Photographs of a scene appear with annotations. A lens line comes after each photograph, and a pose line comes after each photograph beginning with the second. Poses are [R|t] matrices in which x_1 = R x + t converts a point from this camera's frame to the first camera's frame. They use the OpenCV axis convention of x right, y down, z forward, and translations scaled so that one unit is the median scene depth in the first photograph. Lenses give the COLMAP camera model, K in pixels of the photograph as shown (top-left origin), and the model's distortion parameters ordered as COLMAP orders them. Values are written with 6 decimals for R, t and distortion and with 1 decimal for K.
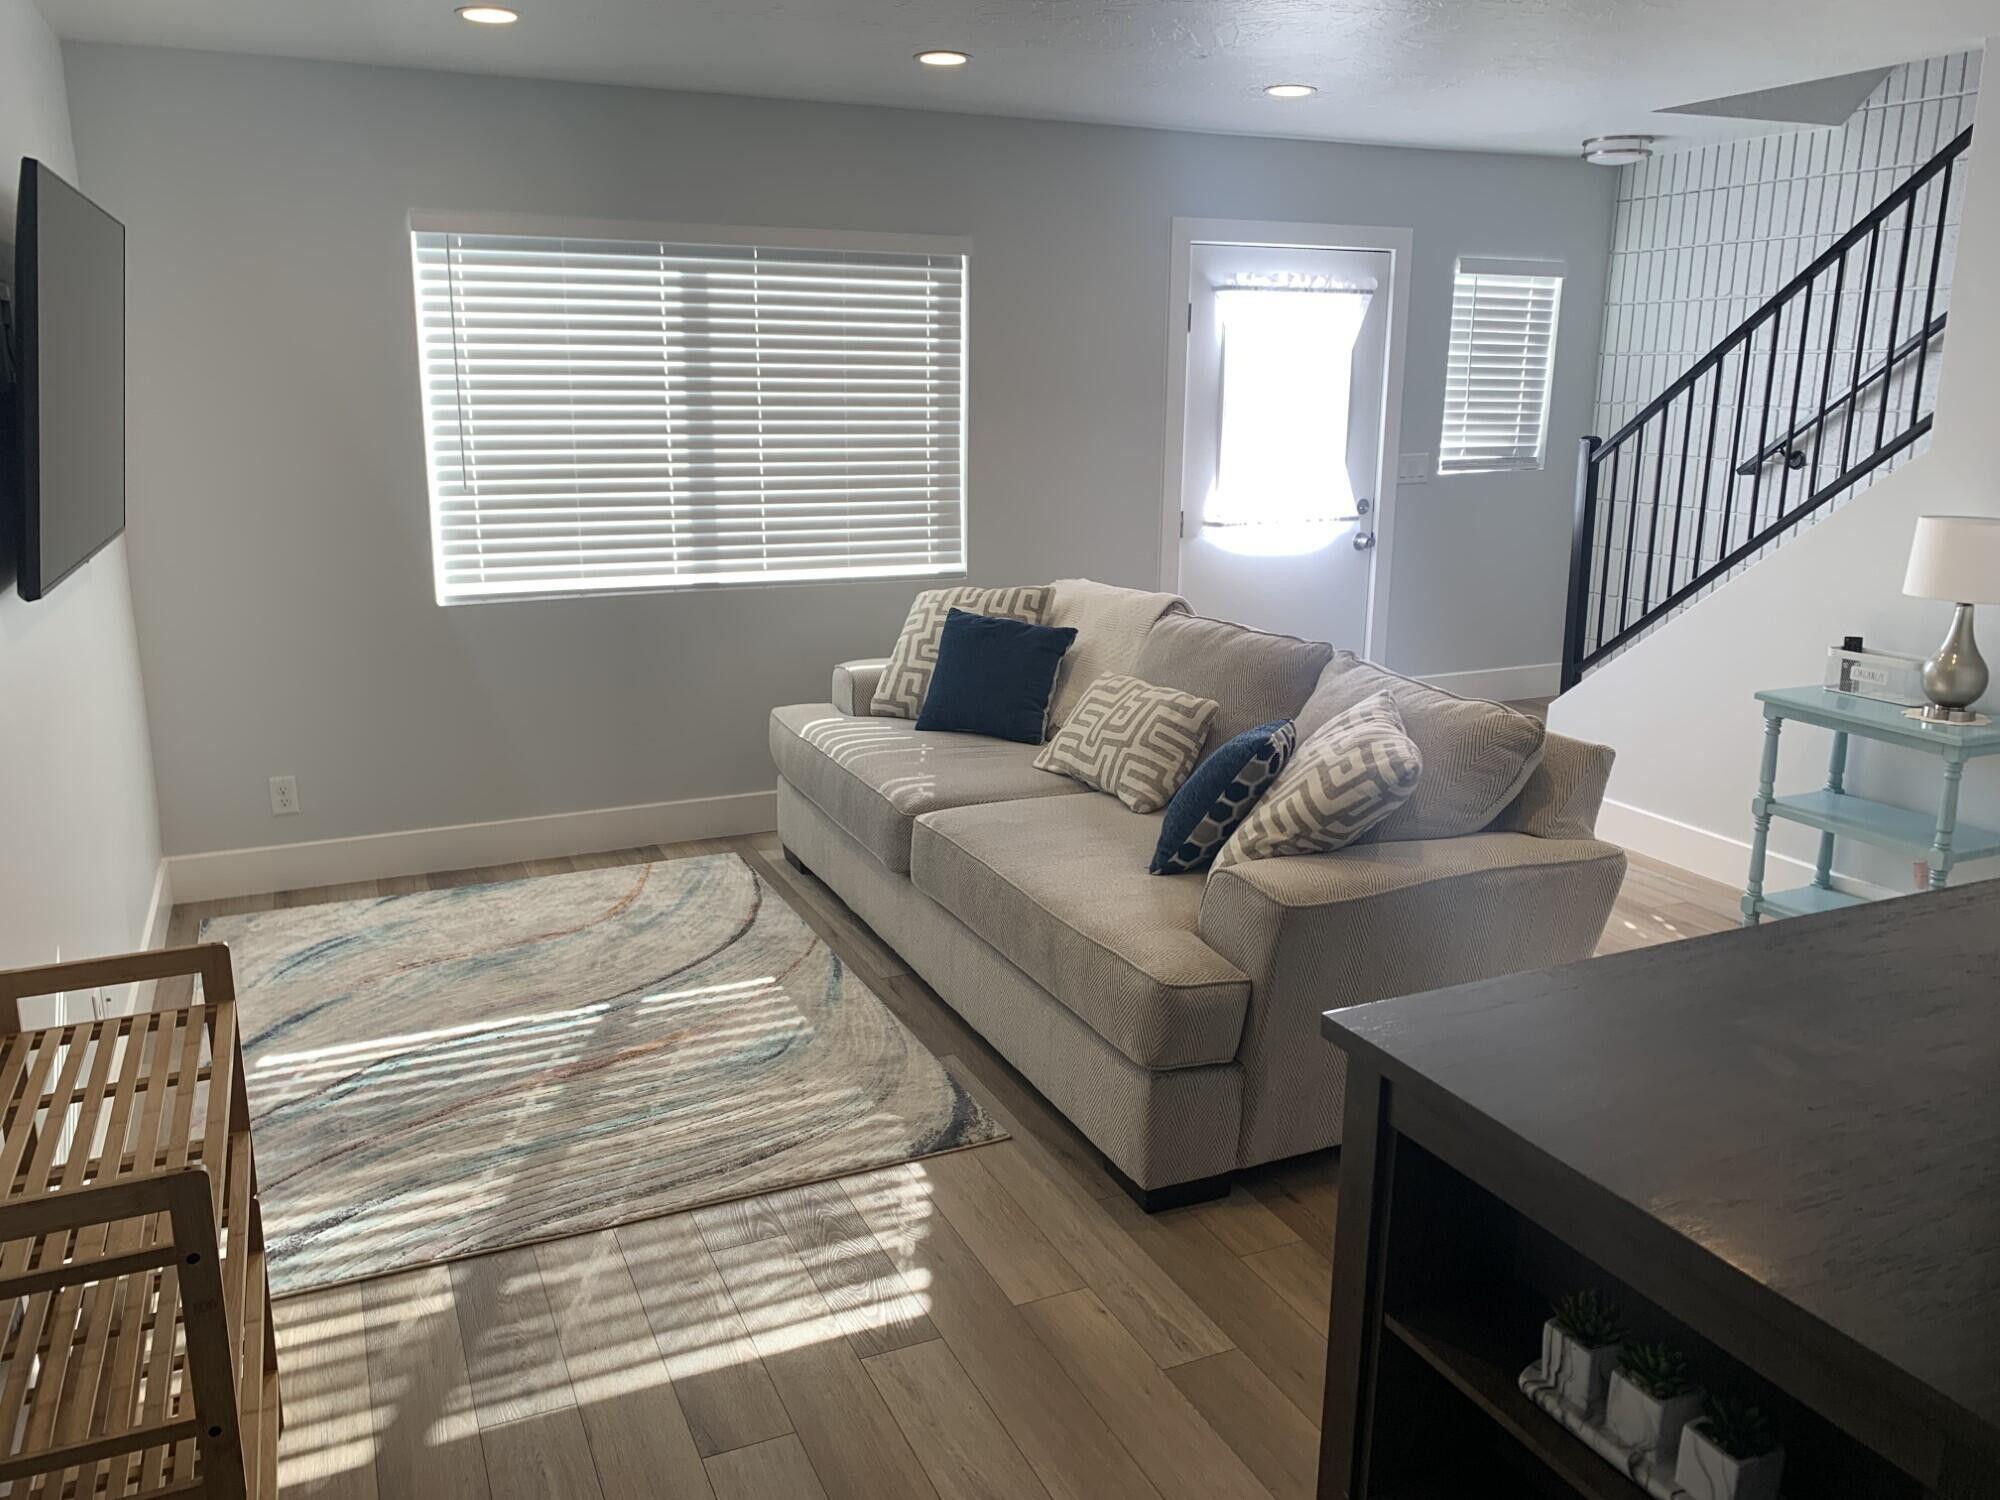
lens RADIAL K [[1511.0, 0, 1000.0], [0, 1511.0, 750.0], [0, 0, 1]] dist [0.002116, -0.003284]
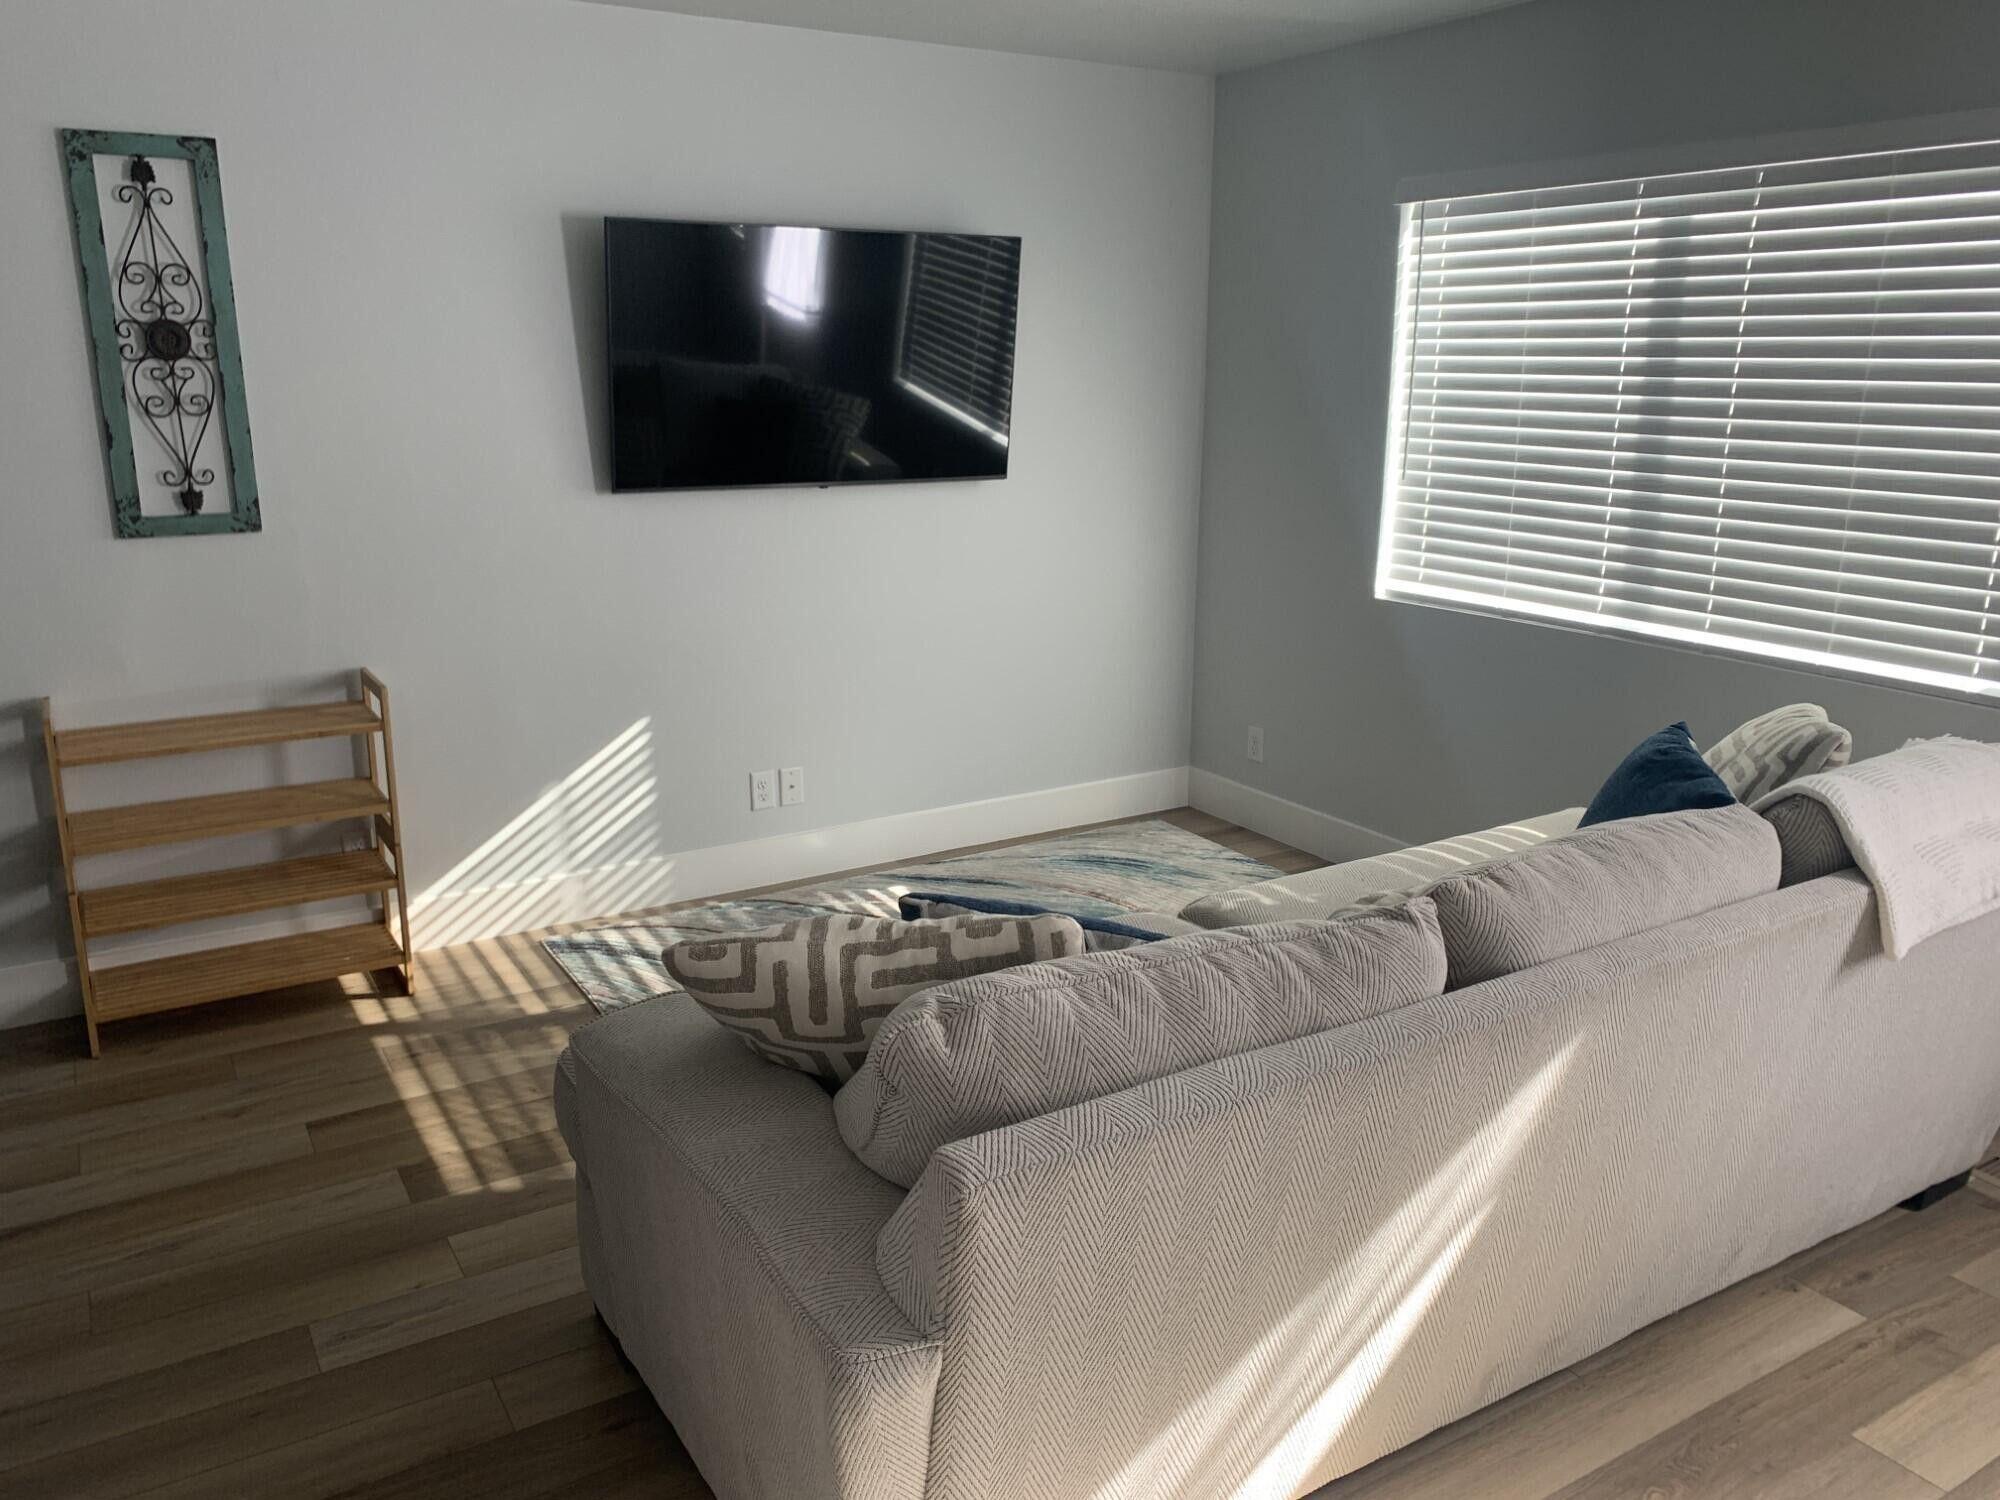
lens RADIAL K [[1511.0, 0, 1000.0], [0, 1511.0, 750.0], [0, 0, 1]] dist [0.002116, -0.003284]
pose [[0.113498, 0.243832, -0.963153, 0.553514], [-0.234829, 0.948534, 0.212459, -0.152412], [0.965388, 0.202063, 0.164915, 0.632722]]
